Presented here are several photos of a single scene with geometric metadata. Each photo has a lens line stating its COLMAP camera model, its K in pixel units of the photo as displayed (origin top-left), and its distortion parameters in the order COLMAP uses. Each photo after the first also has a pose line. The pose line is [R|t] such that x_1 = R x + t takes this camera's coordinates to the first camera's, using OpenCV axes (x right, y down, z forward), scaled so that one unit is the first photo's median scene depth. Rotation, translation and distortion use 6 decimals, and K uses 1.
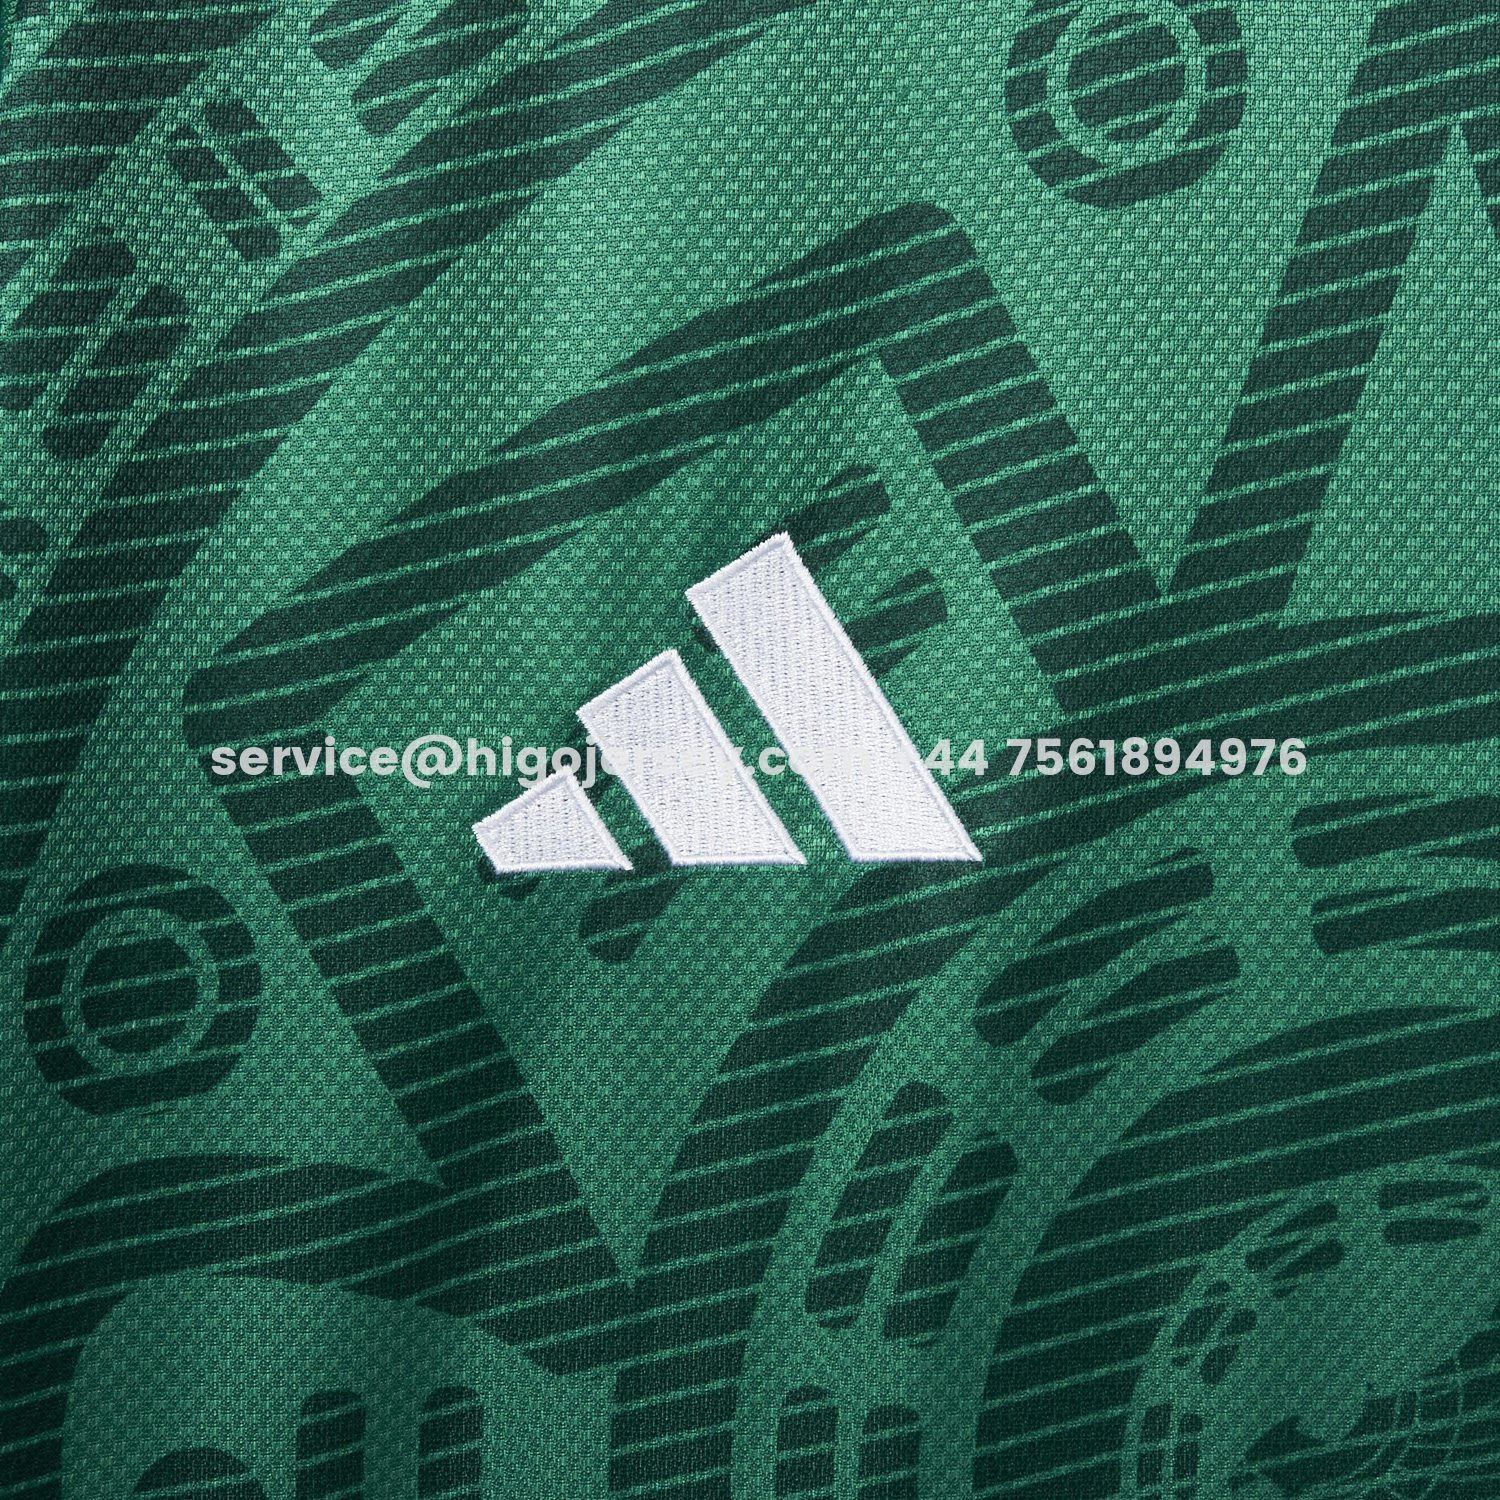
lens RADIAL K [[6832.3, 0, 750.9], [0, 6832.3, 751.0], [0, 0, 1]] dist [-0.249571, 0.000000]
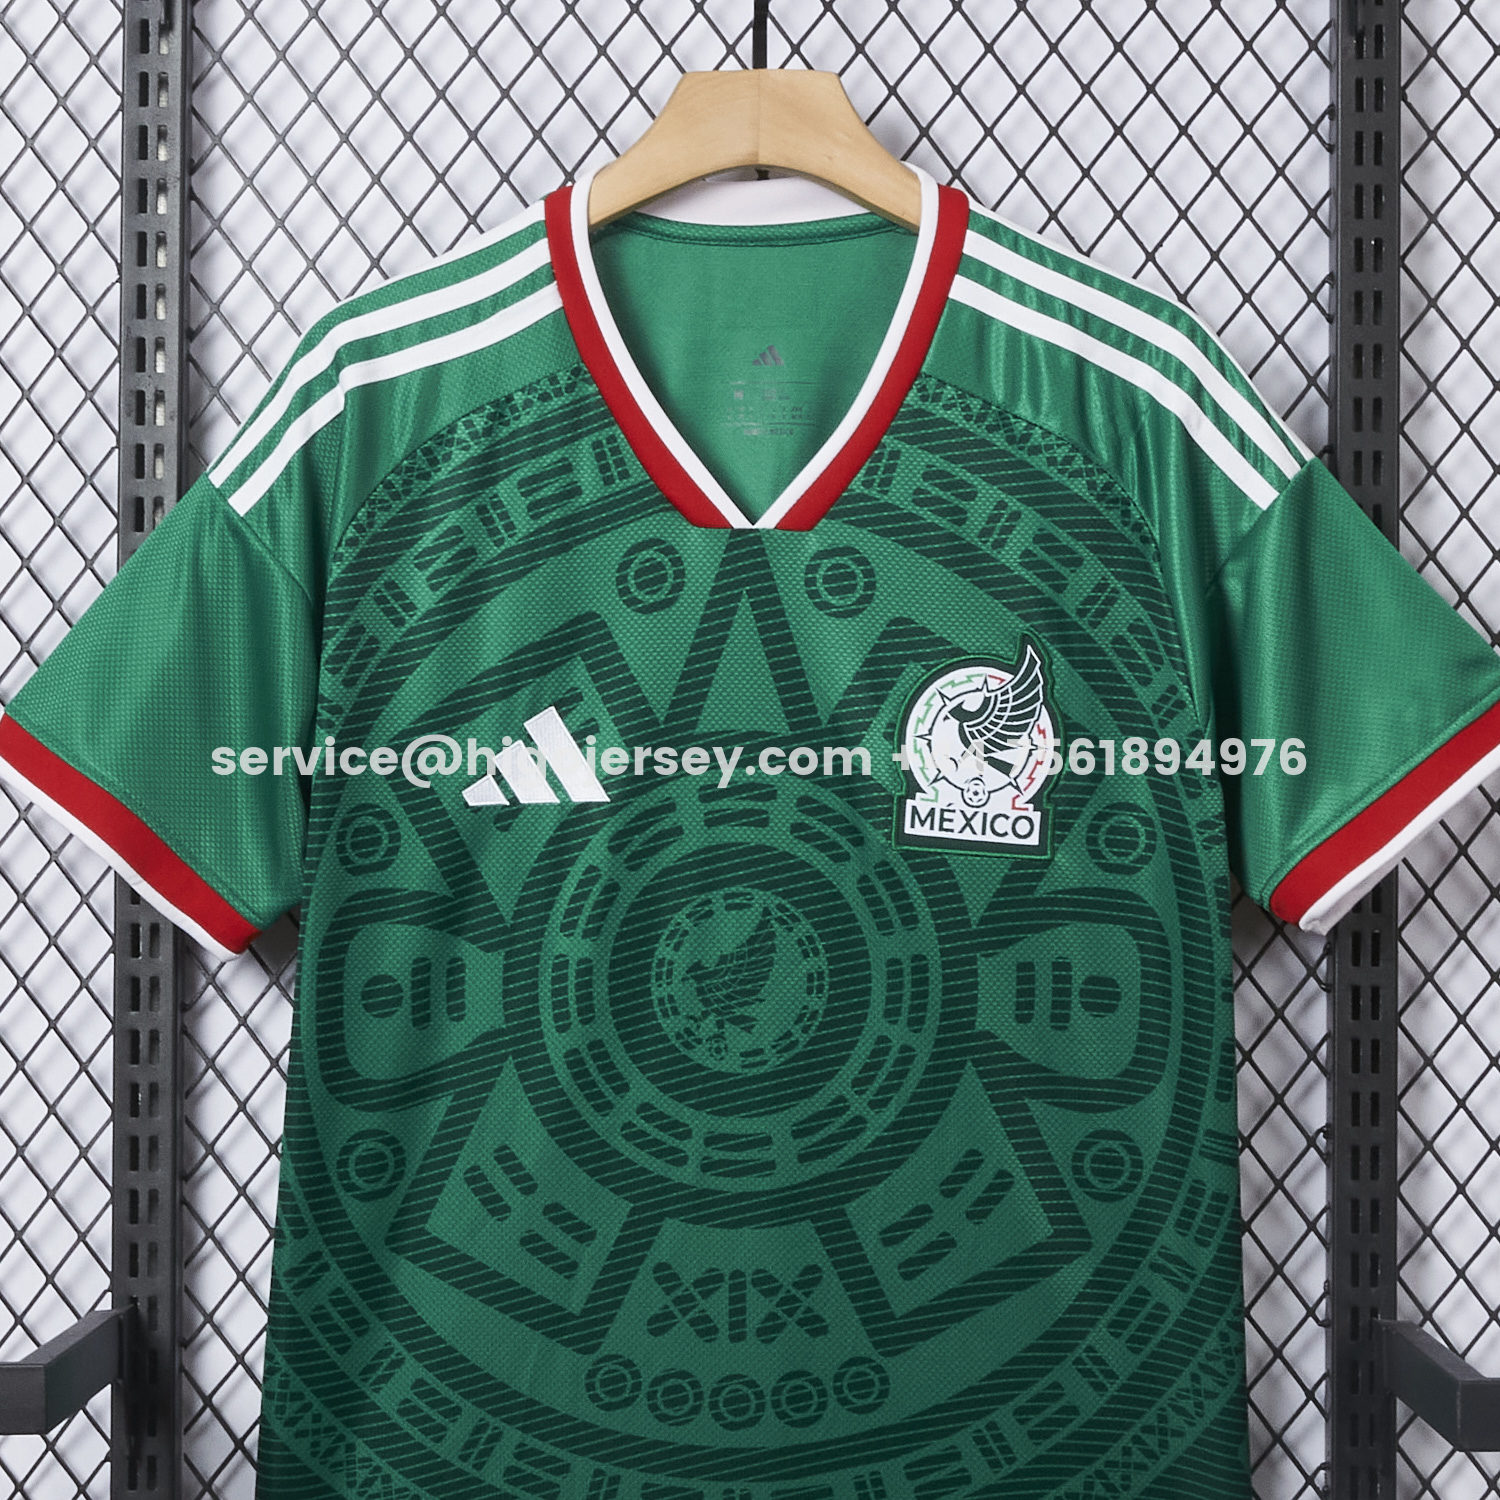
lens RADIAL K [[6832.3, 0, 755.3], [0, 6832.3, 751.6], [0, 0, 1]] dist [-0.249571, 0.000000]
pose [[0.999464, -0.003472, 0.032550, -0.005345], [0.003423, 0.999993, 0.001558, -0.014485], [-0.032555, -0.001446, 0.999469, -2.478863]]
